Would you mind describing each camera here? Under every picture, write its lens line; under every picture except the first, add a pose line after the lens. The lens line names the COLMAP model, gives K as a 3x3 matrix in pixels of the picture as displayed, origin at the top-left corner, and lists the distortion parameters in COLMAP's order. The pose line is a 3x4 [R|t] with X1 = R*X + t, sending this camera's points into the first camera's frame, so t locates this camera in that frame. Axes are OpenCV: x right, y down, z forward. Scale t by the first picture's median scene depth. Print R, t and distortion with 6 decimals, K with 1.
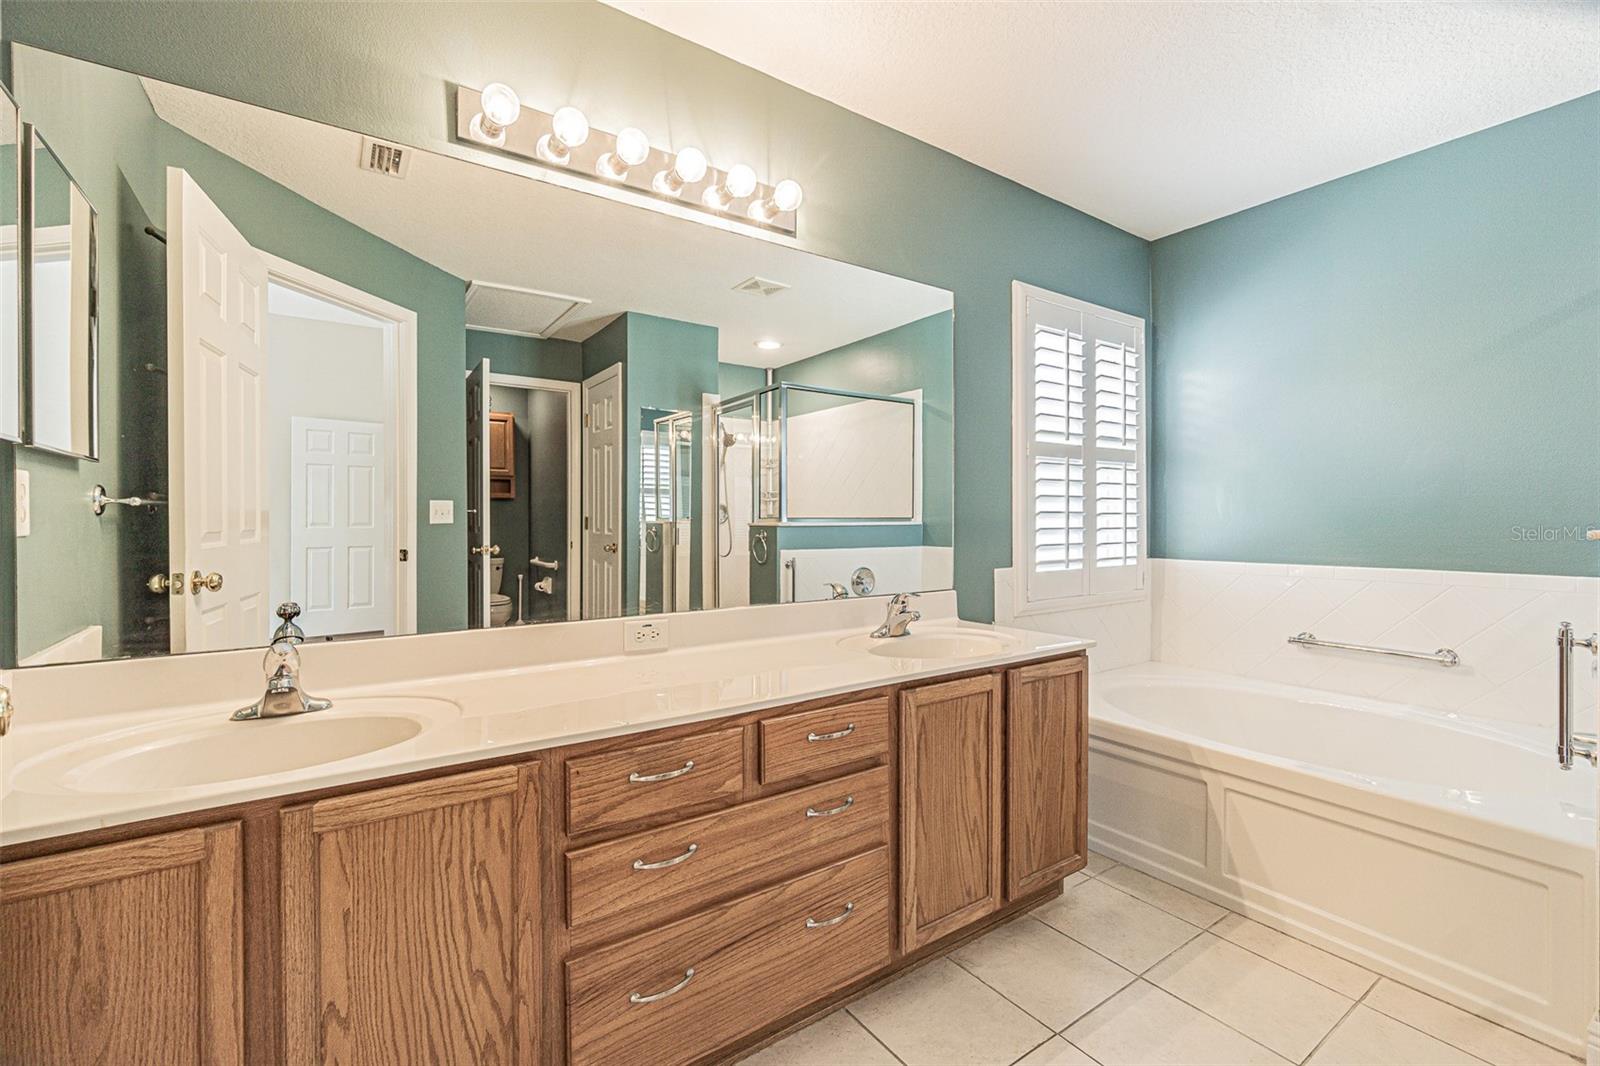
lens RADIAL K [[699.8, 0, 792.0], [0, 699.8, 523.3], [0, 0, 1]] dist [-0.002104, 0.001056]
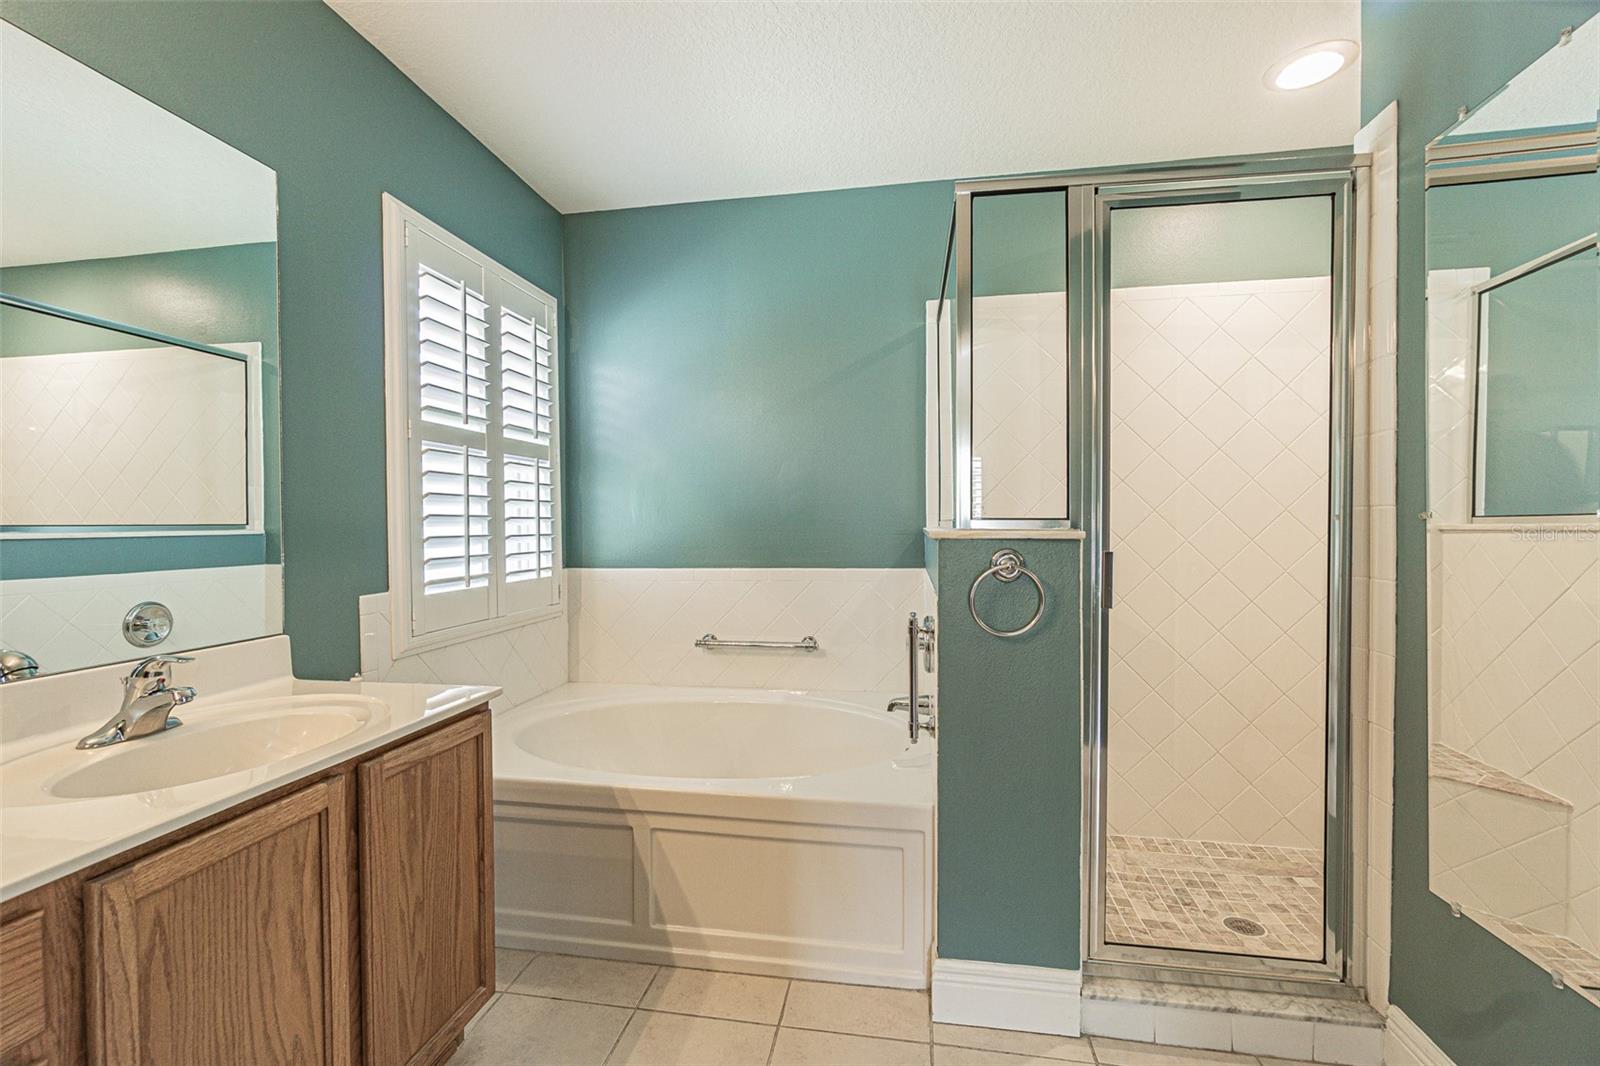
lens RADIAL K [[694.1, 0, 797.6], [0, 694.1, 538.8], [0, 0, 1]] dist [-0.007451, 0.000283]
pose [[0.696871, -0.017285, 0.716988, 0.093621], [0.008703, 0.999840, 0.015645, 0.000761], [-0.717143, -0.004663, 0.696910, 0.190984]]
